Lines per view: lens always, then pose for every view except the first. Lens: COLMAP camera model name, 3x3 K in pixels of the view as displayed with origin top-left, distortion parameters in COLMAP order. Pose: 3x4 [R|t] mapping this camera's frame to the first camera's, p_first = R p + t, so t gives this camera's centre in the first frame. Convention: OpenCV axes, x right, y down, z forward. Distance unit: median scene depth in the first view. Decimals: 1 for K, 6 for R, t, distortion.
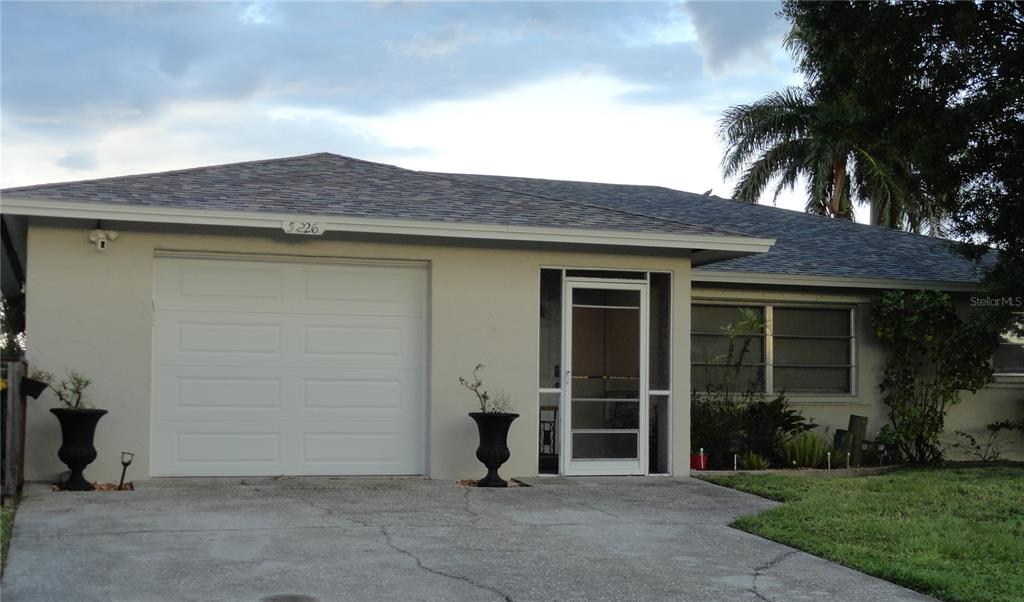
lens RADIAL K [[1500.5, 0, 512.5], [0, 1500.5, 307.9], [0, 0, 1]] dist [-0.009299, 0.000000]
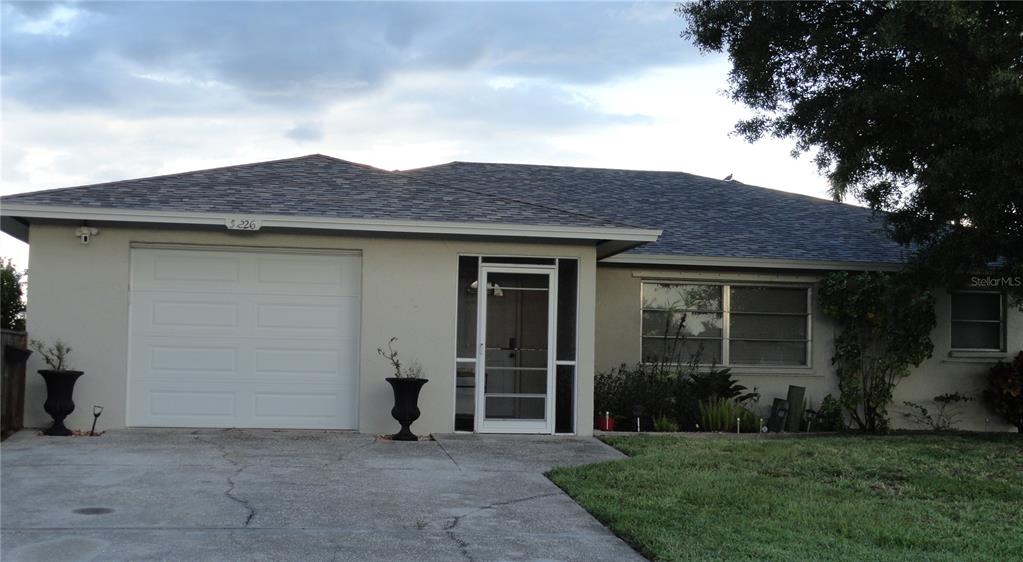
lens RADIAL K [[1549.8, 0, 511.1], [0, 1549.8, 275.8], [0, 0, 1]] dist [-0.006352, 0.000000]
pose [[0.984330, 0.001282, -0.176331, 0.267861], [-0.000927, 0.999997, 0.002095, -0.012990], [0.176334, -0.001898, 0.984329, -0.181795]]
